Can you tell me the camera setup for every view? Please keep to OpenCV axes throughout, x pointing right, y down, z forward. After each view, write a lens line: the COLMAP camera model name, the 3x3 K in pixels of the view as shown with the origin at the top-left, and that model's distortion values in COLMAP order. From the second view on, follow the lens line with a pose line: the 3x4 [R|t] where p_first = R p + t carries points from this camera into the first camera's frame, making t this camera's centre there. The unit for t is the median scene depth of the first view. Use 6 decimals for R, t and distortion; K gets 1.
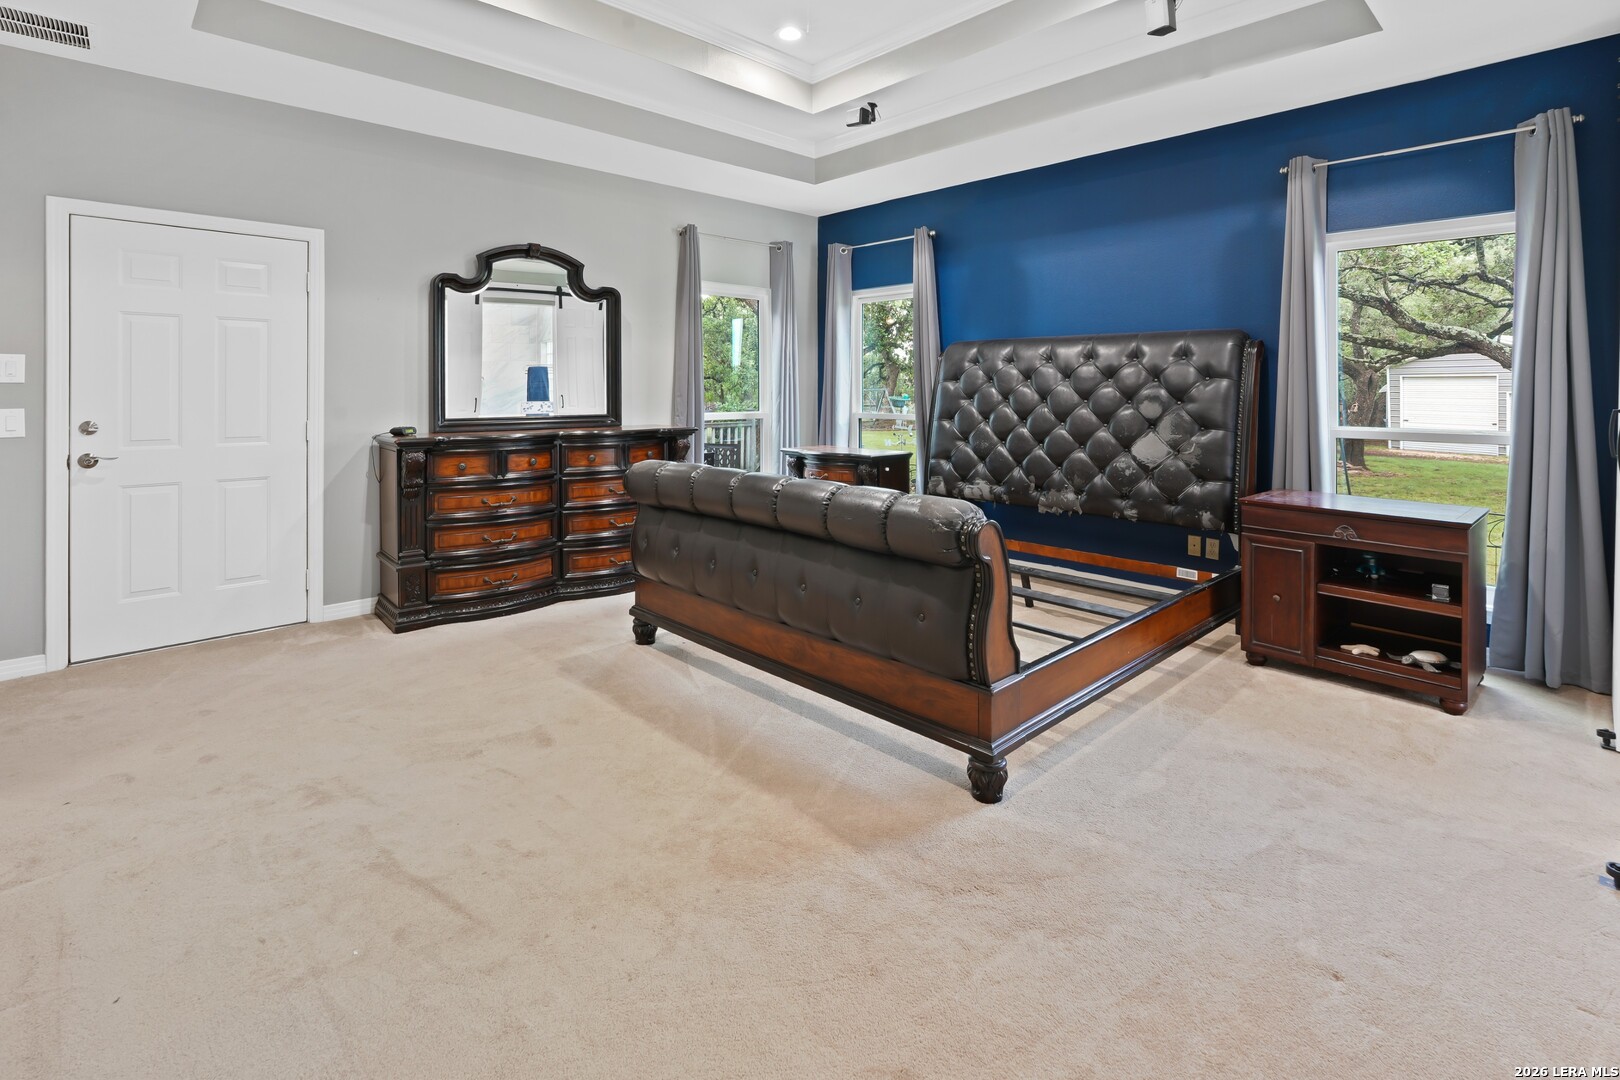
lens RADIAL K [[738.4, 0, 802.6], [0, 738.4, 539.0], [0, 0, 1]] dist [-0.006957, 0.003579]
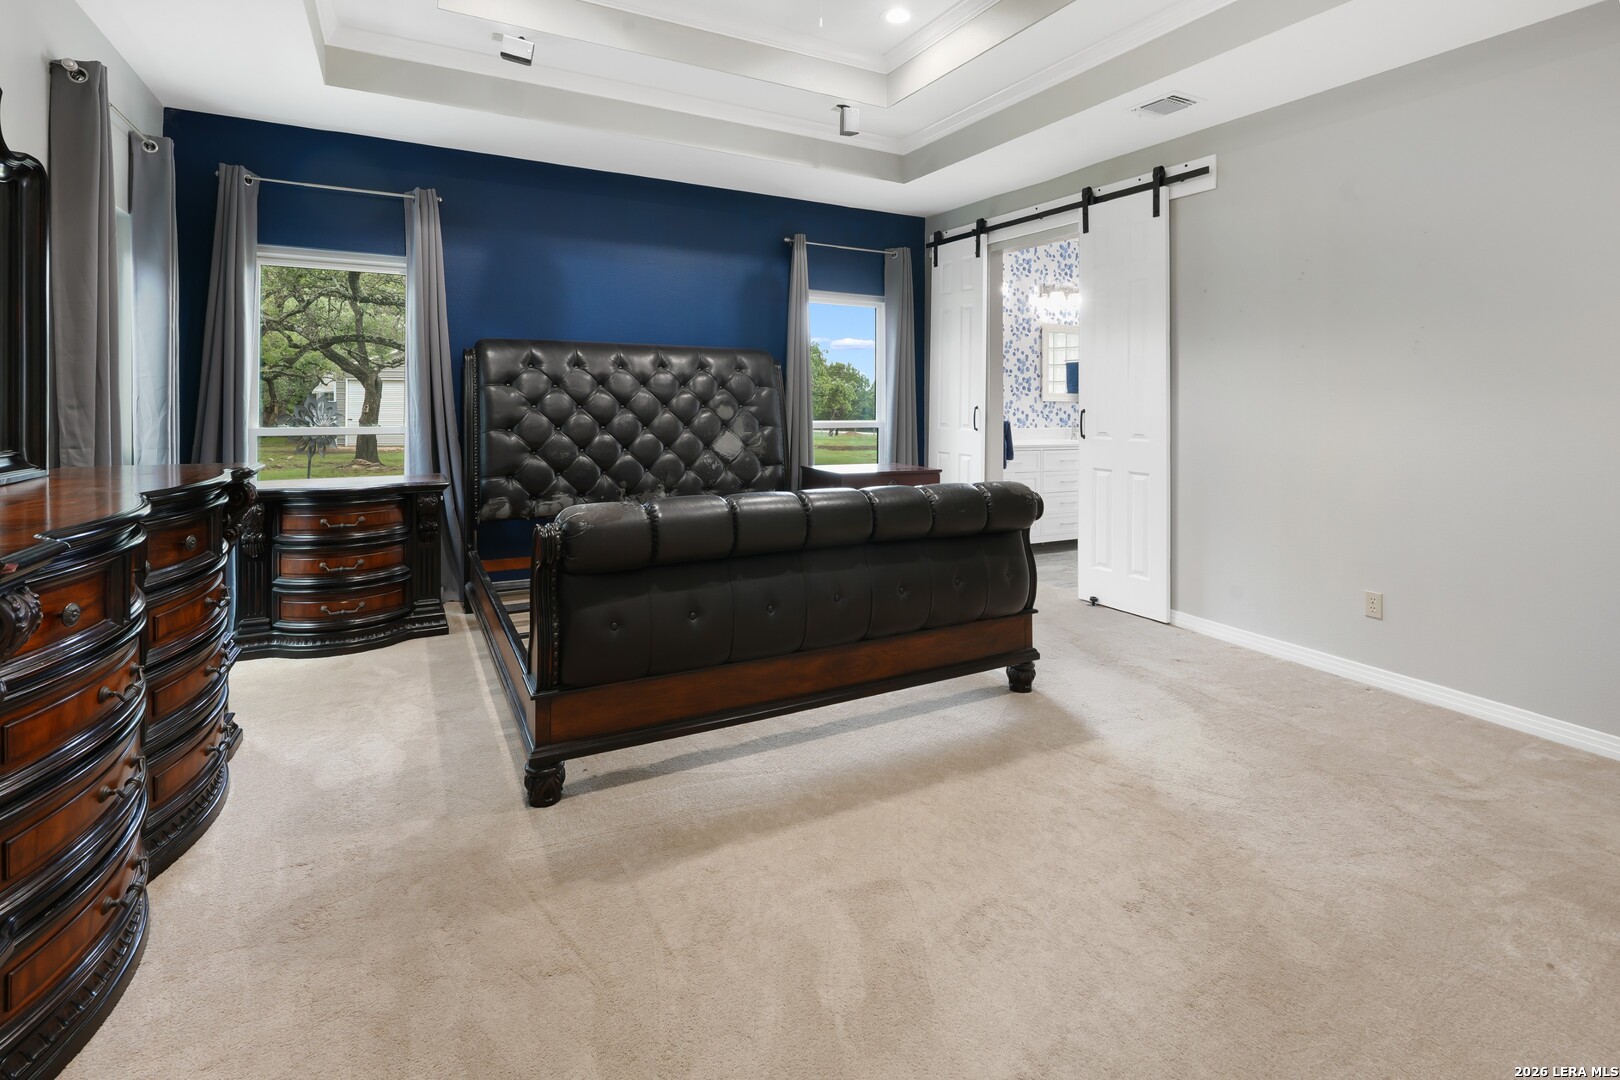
lens RADIAL K [[738.4, 0, 800.7], [0, 738.4, 538.3], [0, 0, 1]] dist [-0.006957, 0.003579]
pose [[0.275907, -0.183602, 0.943486, -0.632268], [0.186613, 0.973141, 0.134801, -0.108584], [-0.942895, 0.138874, 0.302759, 0.516375]]
